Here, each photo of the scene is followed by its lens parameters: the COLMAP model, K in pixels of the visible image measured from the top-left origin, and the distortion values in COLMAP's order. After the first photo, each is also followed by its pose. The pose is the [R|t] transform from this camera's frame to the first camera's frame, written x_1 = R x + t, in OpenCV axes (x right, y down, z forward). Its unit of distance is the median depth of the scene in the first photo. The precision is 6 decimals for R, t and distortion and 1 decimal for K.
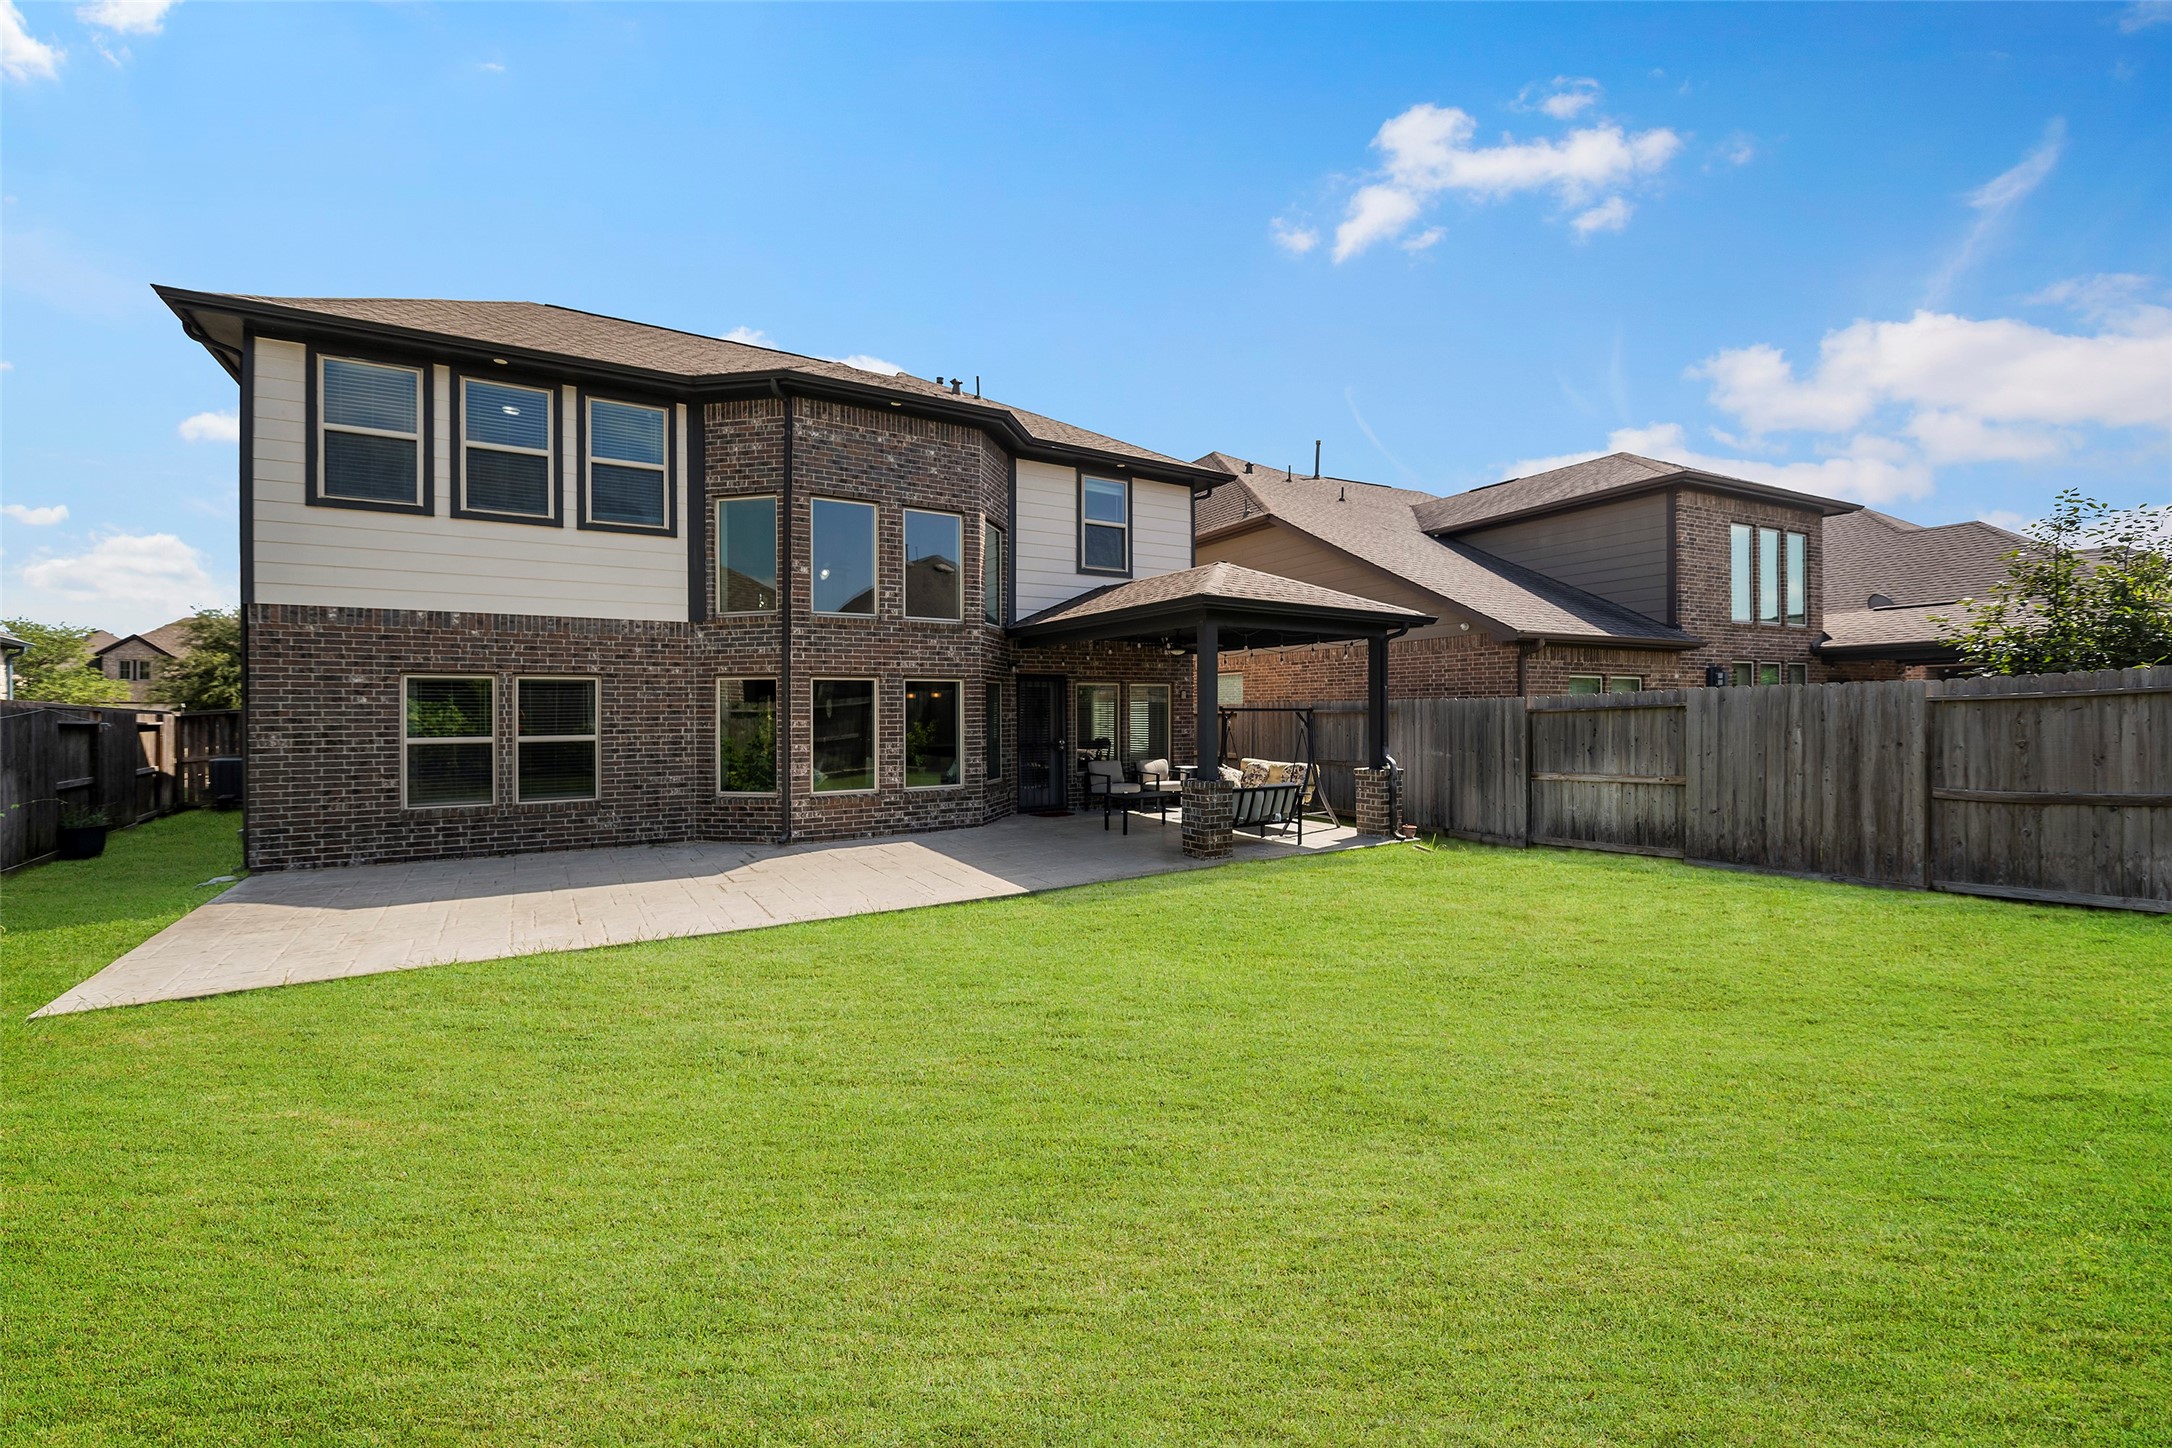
lens RADIAL K [[880.5, 0, 1086.1], [0, 880.5, 714.6], [0, 0, 1]] dist [-0.007132, -0.000331]
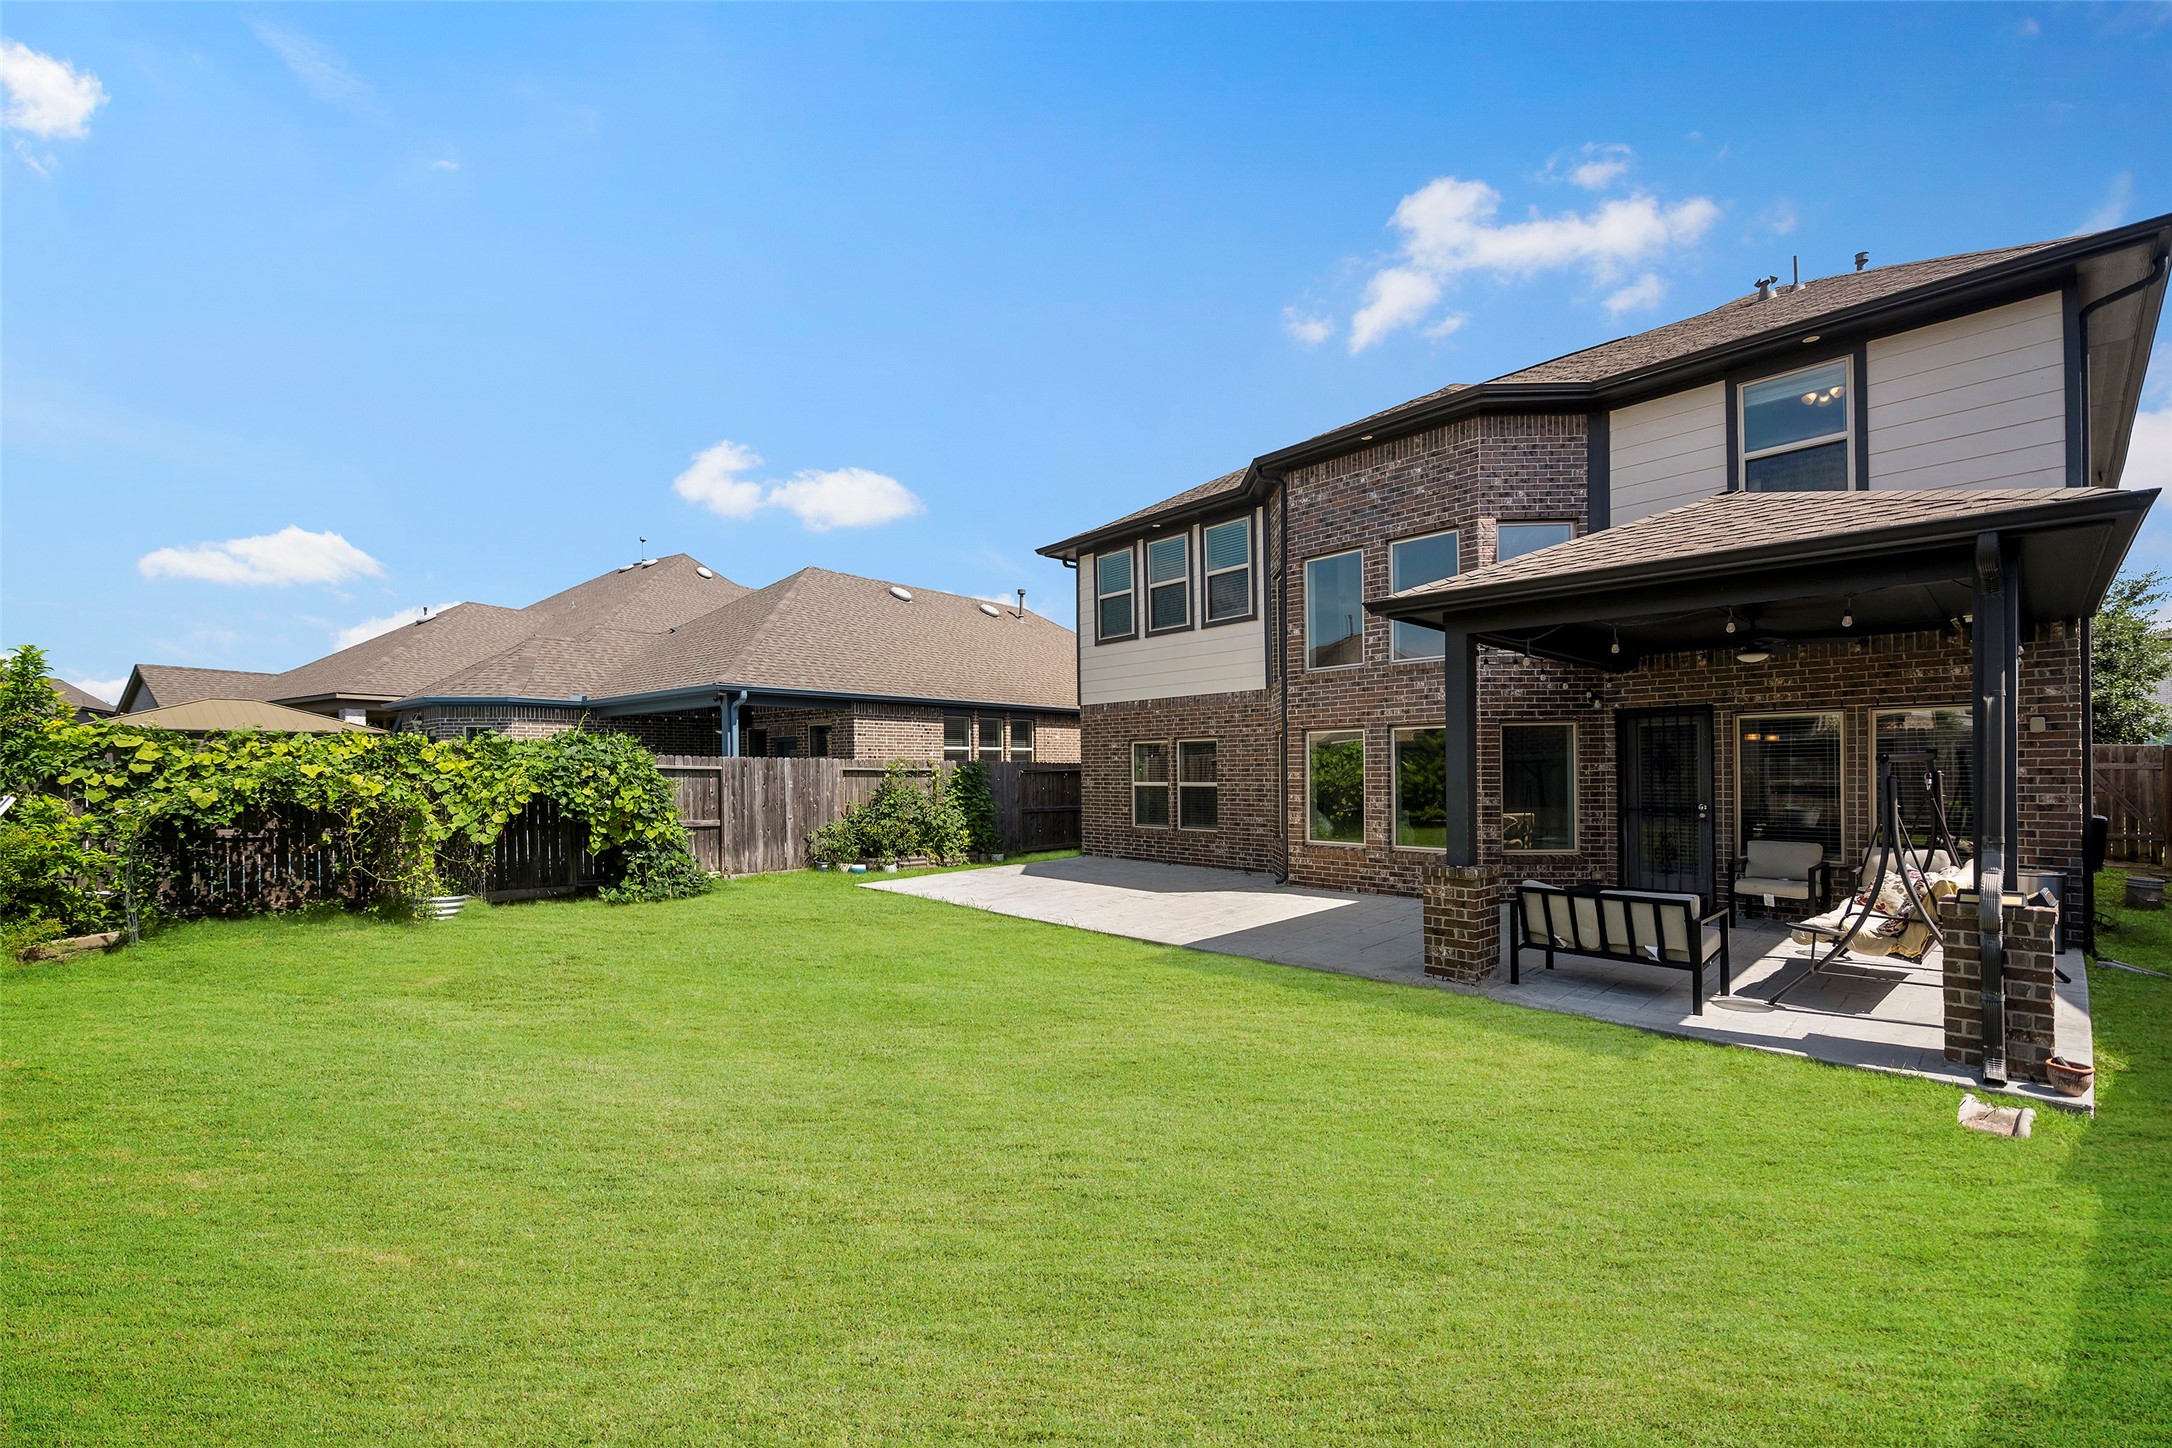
lens RADIAL K [[880.5, 0, 1084.0], [0, 880.5, 775.5], [0, 0, 1]] dist [-0.007132, -0.000331]
pose [[0.195707, 0.010461, -0.980607, 0.681585], [0.006068, 0.999911, 0.011878, -0.003845], [0.980644, -0.008275, 0.195627, 0.536382]]
